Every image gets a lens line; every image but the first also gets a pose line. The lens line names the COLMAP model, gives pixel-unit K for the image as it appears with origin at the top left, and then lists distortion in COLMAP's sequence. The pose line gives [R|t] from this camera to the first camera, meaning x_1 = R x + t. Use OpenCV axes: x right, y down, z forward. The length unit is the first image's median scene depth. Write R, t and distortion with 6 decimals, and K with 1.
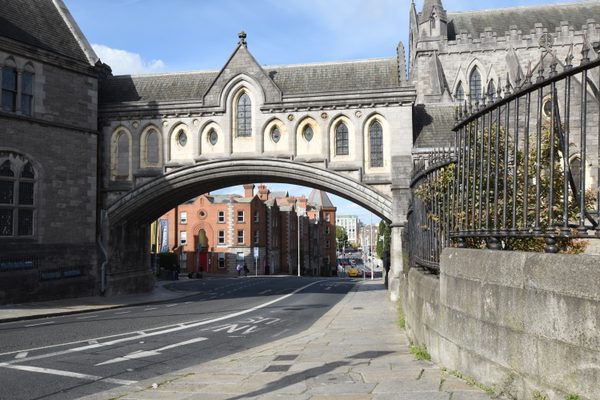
lens RADIAL K [[494.0, 0, 301.8], [0, 494.0, 202.9], [0, 0, 1]] dist [-0.000075, 0.053006]
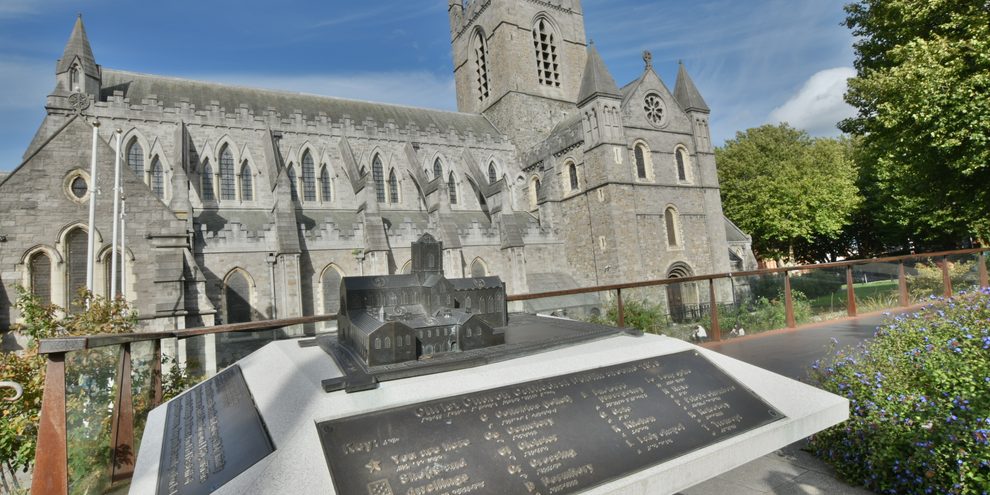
lens RADIAL K [[502.9, 0, 496.0], [0, 502.9, 248.0], [0, 0, 1]] dist [-0.025301, 0.005609]
pose [[0.771137, 0.005013, 0.636650, 0.454415], [0.050294, 0.996364, -0.068764, -0.008756], [-0.634680, 0.085046, 0.768081, 0.000774]]
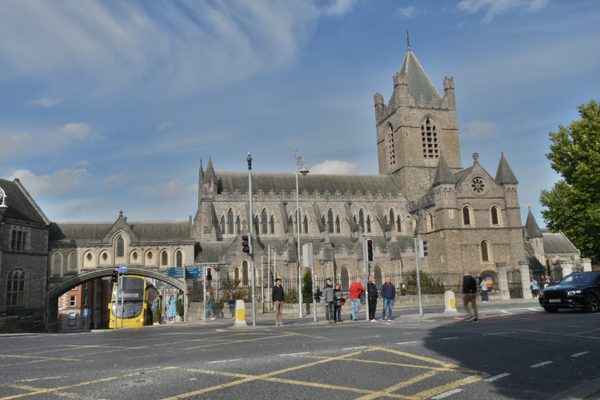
lens RADIAL K [[497.0, 0, 300.6], [0, 497.0, 202.8], [0, 0, 1]] dist [0.004361, 0.045795]
pose [[0.923027, 0.038323, 0.382821, -0.236249], [0.005106, 0.993719, -0.111790, -0.119463], [-0.384701, 0.105140, 0.917034, -1.445578]]
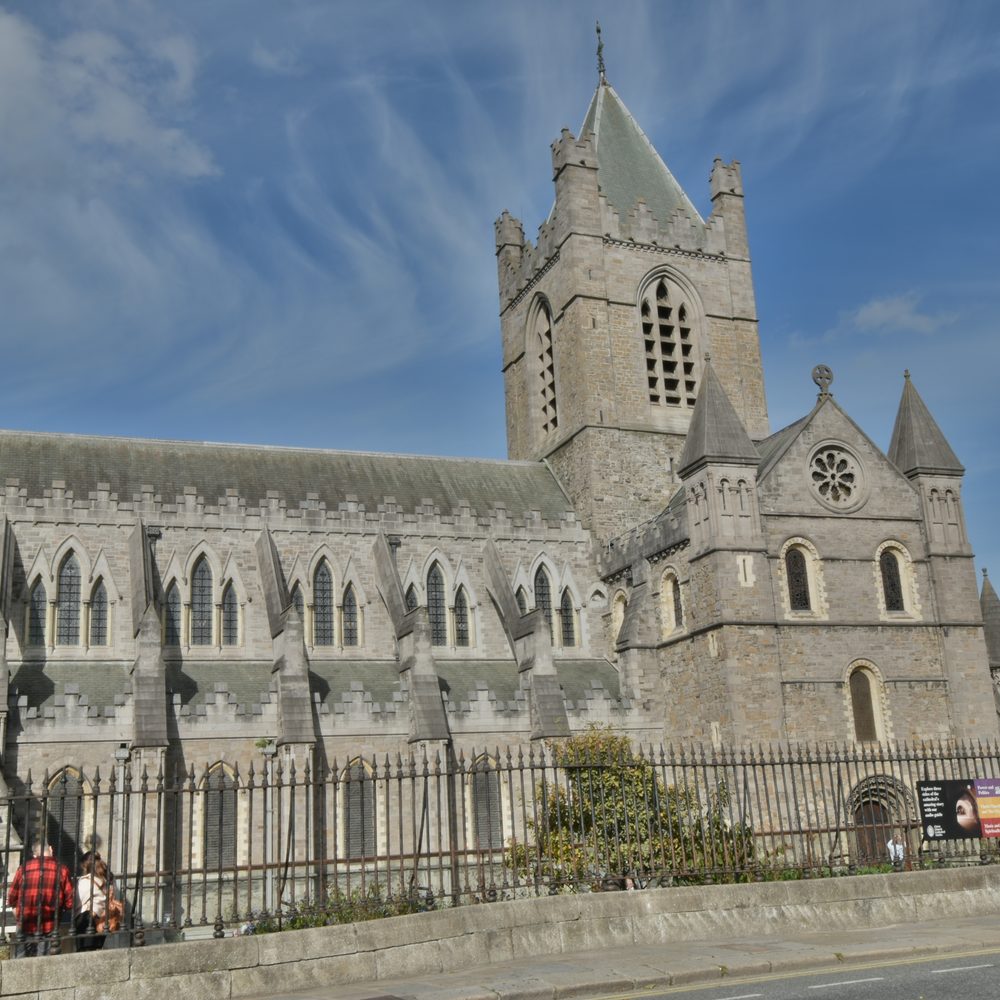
lens RADIAL K [[1241.3, 0, 502.0], [0, 1241.3, 502.8], [0, 0, 1]] dist [0.008835, 0.000000]
pose [[0.870407, 0.092843, 0.483499, 0.369084], [0.012151, 0.977708, -0.209619, -0.063324], [-0.492183, 0.188329, 0.849876, -0.641937]]
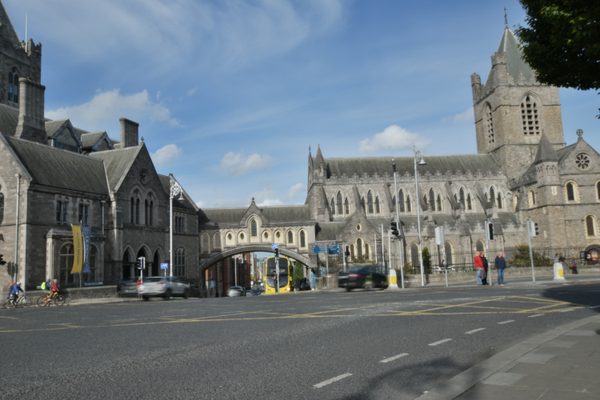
lens RADIAL K [[494.0, 0, 300.6], [0, 494.0, 203.0], [0, 0, 1]] dist [-0.000075, 0.053006]
pose [[0.975933, -0.004223, 0.218028, -0.455130], [0.018983, 0.997662, -0.065646, -0.132499], [-0.217241, 0.068205, 0.973732, -1.687705]]
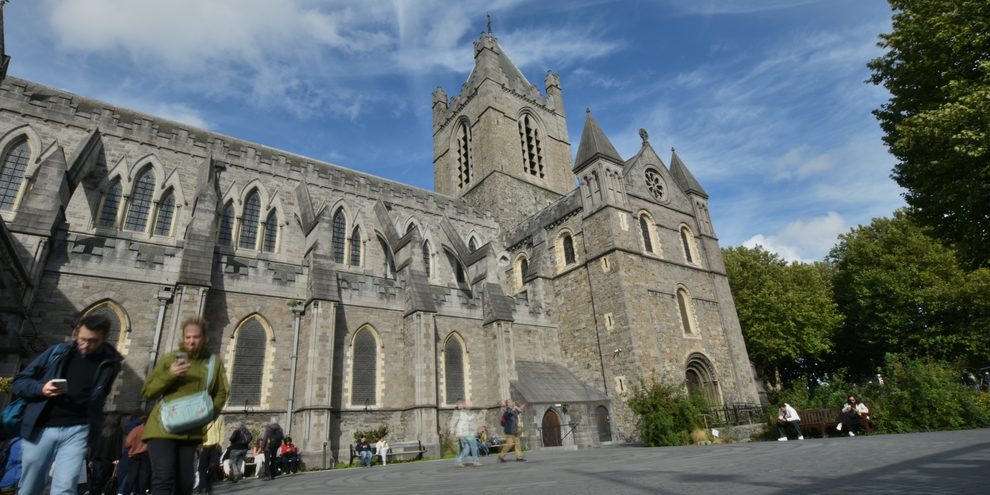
lens RADIAL K [[475.1, 0, 496.2], [0, 475.1, 247.2], [0, 0, 1]] dist [-0.024718, 0.001871]
pose [[0.709681, 0.234837, 0.664232, 0.658155], [0.018923, 0.936117, -0.351179, 0.121790], [-0.704269, 0.261794, 0.659900, 0.343747]]
